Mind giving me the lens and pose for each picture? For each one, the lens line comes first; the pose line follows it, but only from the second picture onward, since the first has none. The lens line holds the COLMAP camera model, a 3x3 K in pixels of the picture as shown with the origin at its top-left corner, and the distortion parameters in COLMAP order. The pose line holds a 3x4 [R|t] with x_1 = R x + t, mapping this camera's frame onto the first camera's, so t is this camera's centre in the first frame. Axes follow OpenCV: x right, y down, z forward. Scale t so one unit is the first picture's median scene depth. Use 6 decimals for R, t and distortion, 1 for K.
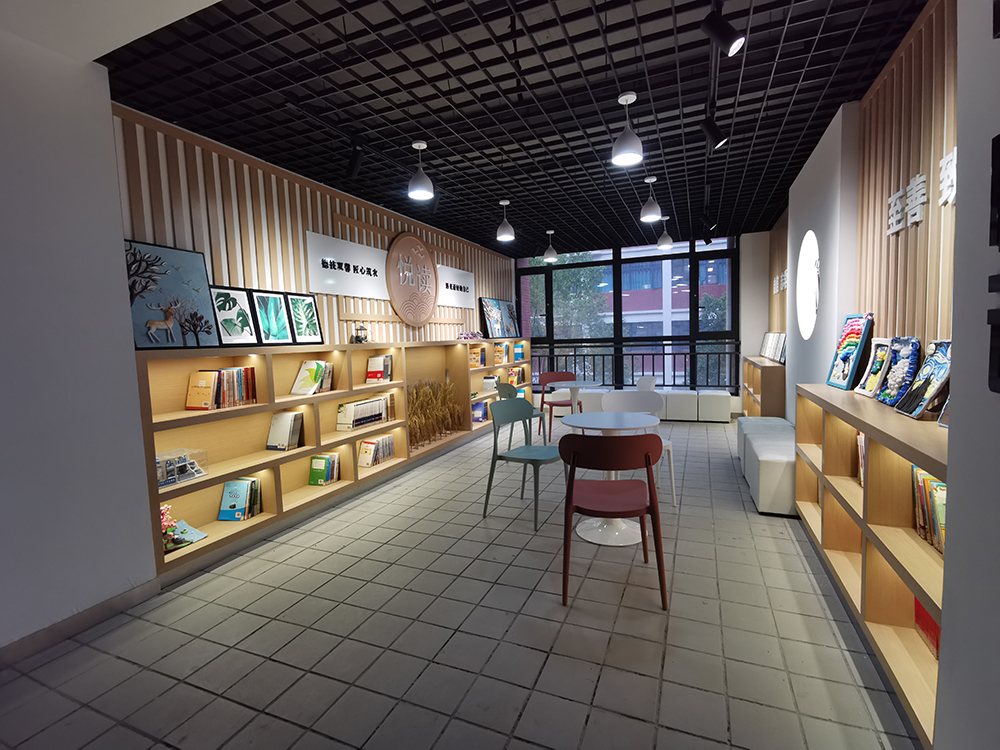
lens RADIAL K [[461.1, 0, 500.0], [0, 461.1, 375.0], [0, 0, 1]] dist [-0.024687, -0.000203]
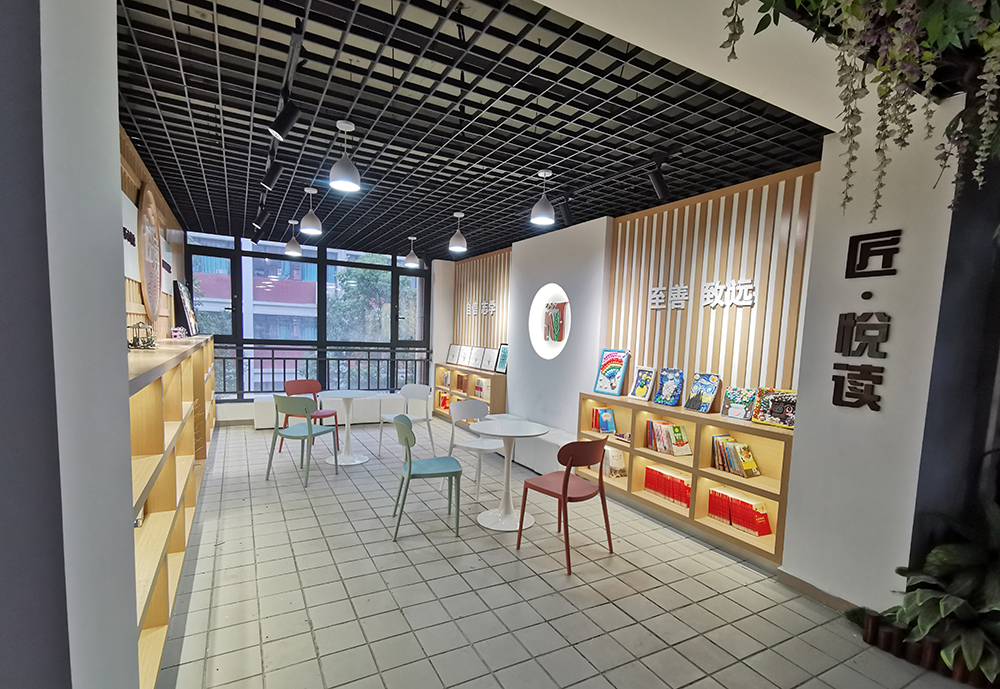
lens RADIAL K [[484.4, 0, 500.5], [0, 484.4, 374.3], [0, 0, 1]] dist [-0.000067, -0.000039]
pose [[0.619168, -0.006851, 0.785229, -0.329505], [0.000021, 0.999962, 0.008708, -0.023092], [-0.785259, -0.005375, 0.619145, 0.097114]]
